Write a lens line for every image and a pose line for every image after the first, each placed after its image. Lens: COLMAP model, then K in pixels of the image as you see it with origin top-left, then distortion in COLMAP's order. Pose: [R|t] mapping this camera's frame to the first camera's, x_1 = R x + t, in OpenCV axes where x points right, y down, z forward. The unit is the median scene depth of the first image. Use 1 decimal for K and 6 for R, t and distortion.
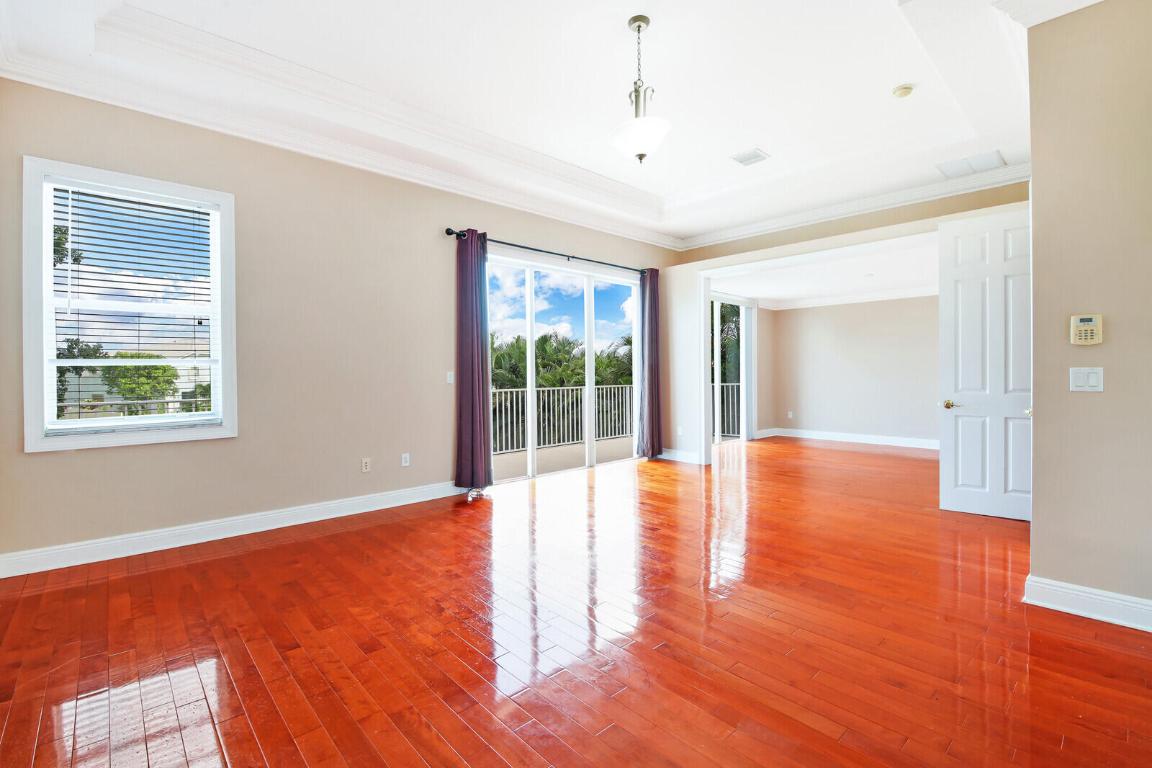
lens RADIAL K [[518.2, 0, 573.6], [0, 518.2, 382.5], [0, 0, 1]] dist [-0.003029, -0.000657]
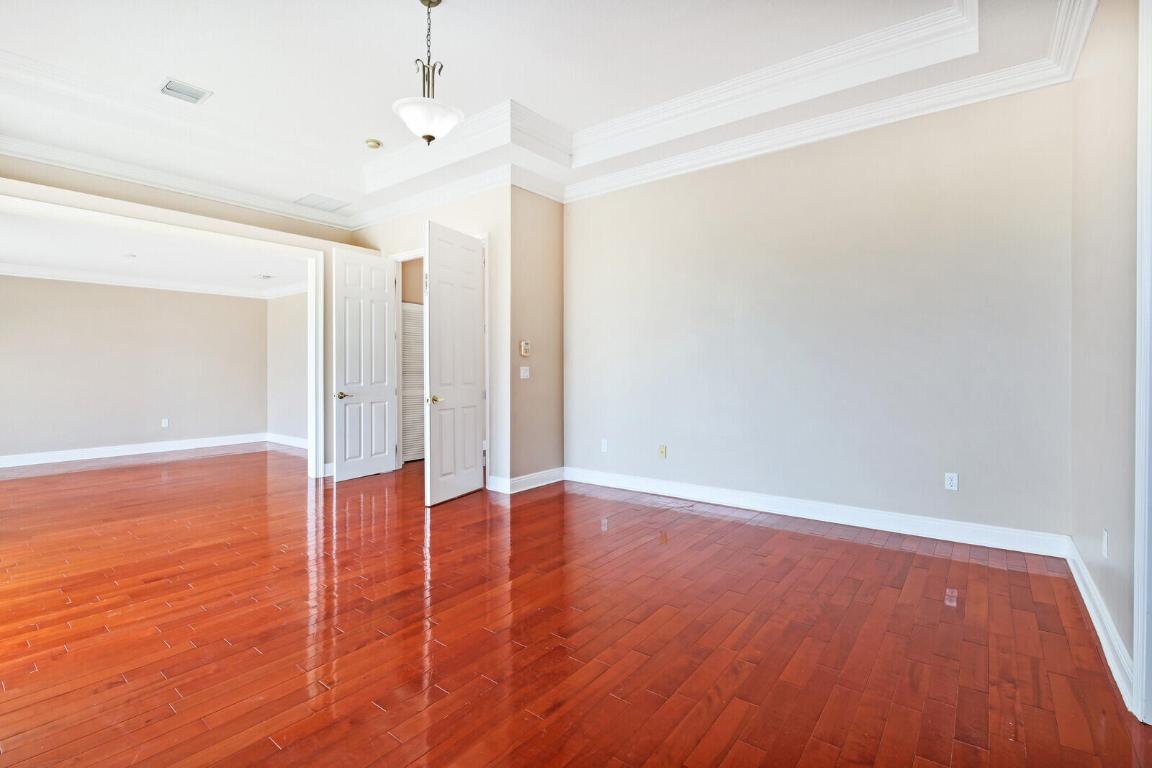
lens RADIAL K [[535.2, 0, 577.3], [0, 535.2, 369.8], [0, 0, 1]] dist [-0.002106, -0.000530]
pose [[-0.173935, 0.003252, 0.984752, -0.541312], [0.022346, 0.999750, 0.000645, -0.006717], [-0.984503, 0.022118, -0.173965, 0.568277]]
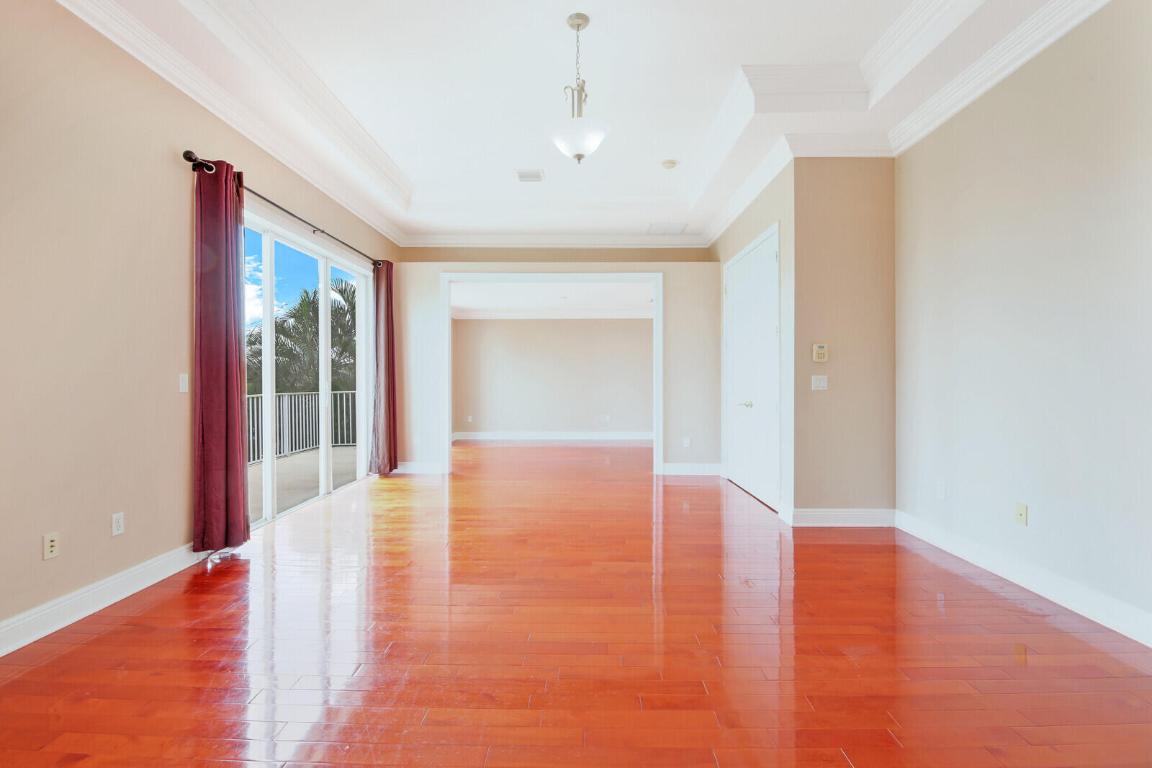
lens RADIAL K [[518.2, 0, 573.6], [0, 518.2, 382.5], [0, 0, 1]] dist [-0.003029, -0.000657]
pose [[0.689586, 0.001108, 0.724203, -0.364871], [0.009739, 0.999894, -0.010803, 0.001702], [-0.724139, 0.014502, 0.689502, 0.209693]]
